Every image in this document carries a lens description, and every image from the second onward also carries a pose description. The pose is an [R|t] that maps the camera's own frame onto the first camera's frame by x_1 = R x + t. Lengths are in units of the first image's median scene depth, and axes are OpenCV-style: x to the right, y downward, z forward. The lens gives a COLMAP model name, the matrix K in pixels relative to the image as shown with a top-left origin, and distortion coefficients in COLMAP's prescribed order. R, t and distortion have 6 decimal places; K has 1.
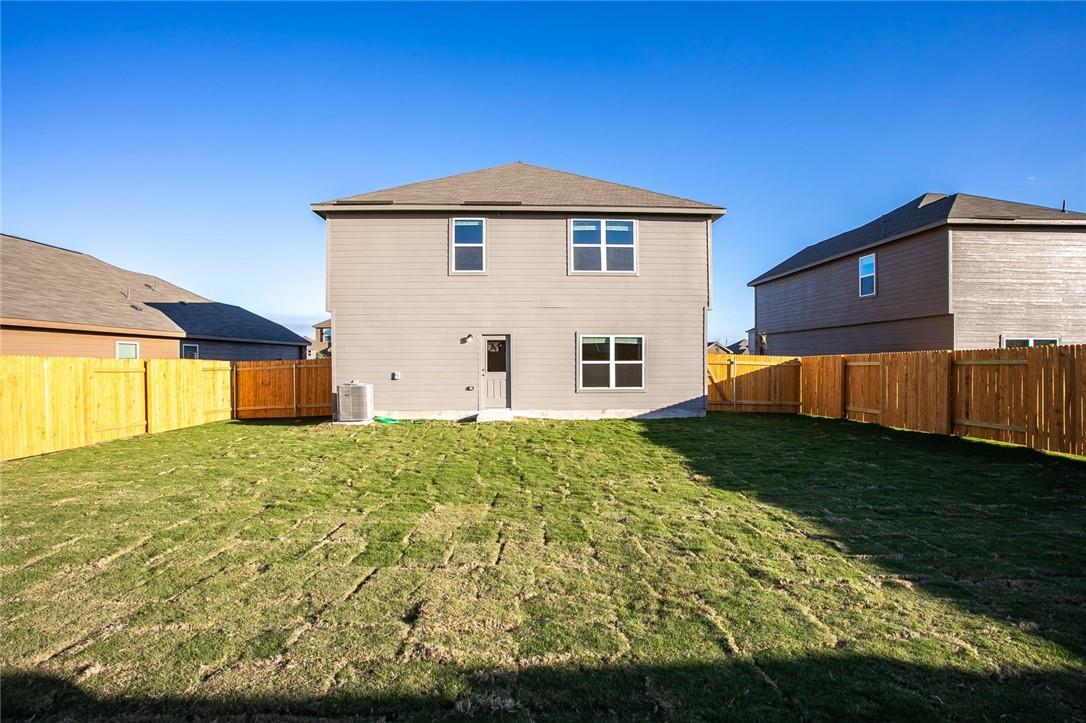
lens RADIAL K [[540.0, 0, 541.3], [0, 540.0, 367.7], [0, 0, 1]] dist [-0.075687, 0.034576]
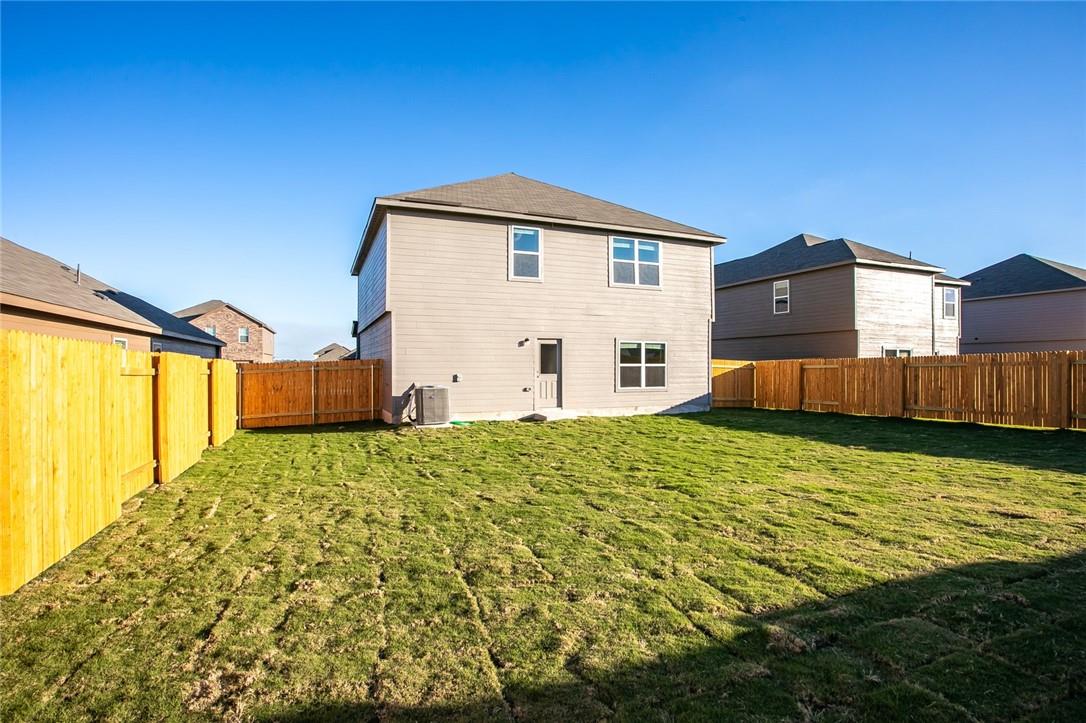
lens RADIAL K [[540.0, 0, 541.3], [0, 540.0, 367.7], [0, 0, 1]] dist [-0.075687, 0.034576]
pose [[0.939389, 0.000919, 0.342852, -0.461938], [0.002089, 0.999963, -0.008404, 0.004767], [-0.342847, 0.008611, 0.939352, 0.005420]]
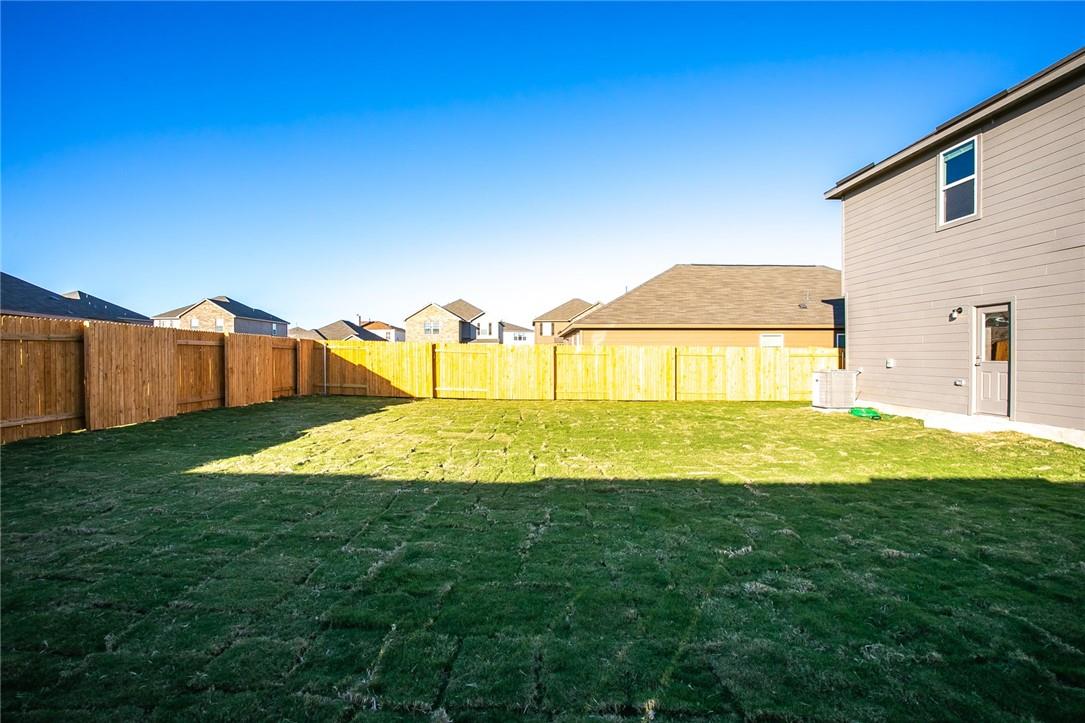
lens RADIAL K [[530.7, 0, 543.1], [0, 530.7, 366.3], [0, 0, 1]] dist [-0.082963, 0.037870]
pose [[-0.036359, 0.024505, -0.999038, 0.560745], [-0.008576, 0.999655, 0.024833, 0.004060], [0.999302, 0.009470, -0.036136, 0.468765]]
